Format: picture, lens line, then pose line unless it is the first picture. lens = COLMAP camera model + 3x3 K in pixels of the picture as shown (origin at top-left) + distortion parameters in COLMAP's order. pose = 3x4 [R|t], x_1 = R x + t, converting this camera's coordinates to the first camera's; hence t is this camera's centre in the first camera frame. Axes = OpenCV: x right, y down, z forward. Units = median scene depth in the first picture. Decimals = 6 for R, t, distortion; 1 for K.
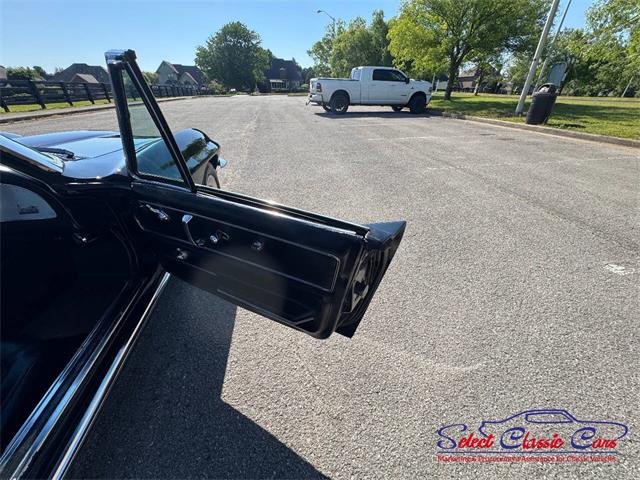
lens RADIAL K [[255.3, 0, 318.7], [0, 255.3, 240.0], [0, 0, 1]] dist [-0.002625, 0.000547]
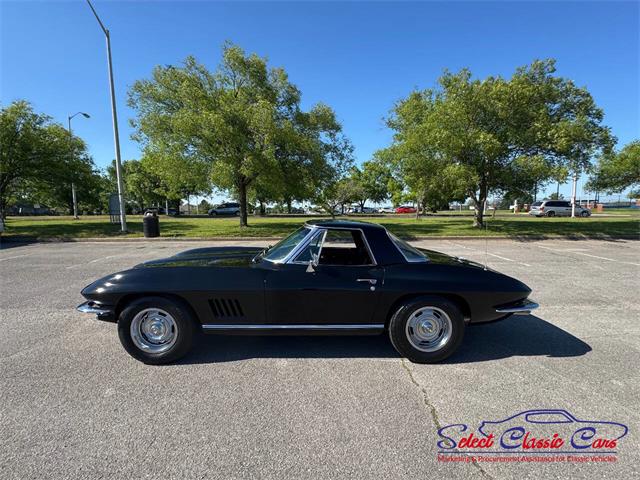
lens RADIAL K [[312.8, 0, 318.2], [0, 312.8, 236.7], [0, 0, 1]] dist [-0.003184, 0.001072]
pose [[0.162899, -0.100348, 0.981526, -0.321117], [0.511827, 0.859084, 0.002884, -0.014590], [-0.843503, 0.501902, 0.191305, -0.012736]]
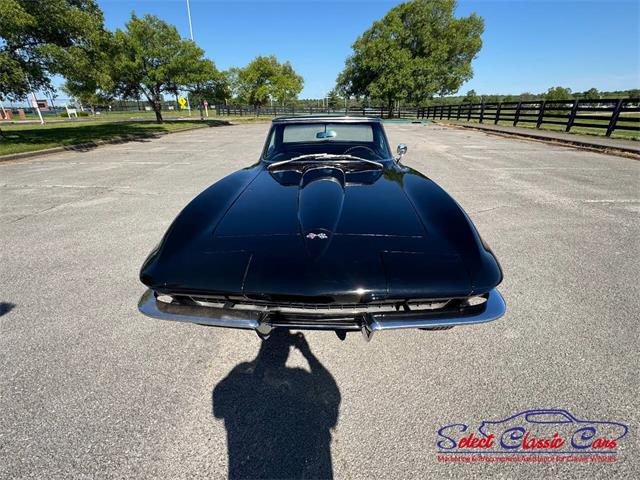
lens RADIAL K [[312.8, 0, 318.6], [0, 312.8, 241.1], [0, 0, 1]] dist [-0.003184, 0.001072]
pose [[-0.977588, -0.077419, 0.195777, -0.132777], [0.113832, 0.587897, 0.800887, -0.145729], [-0.177101, 0.805223, -0.565908, 0.214218]]
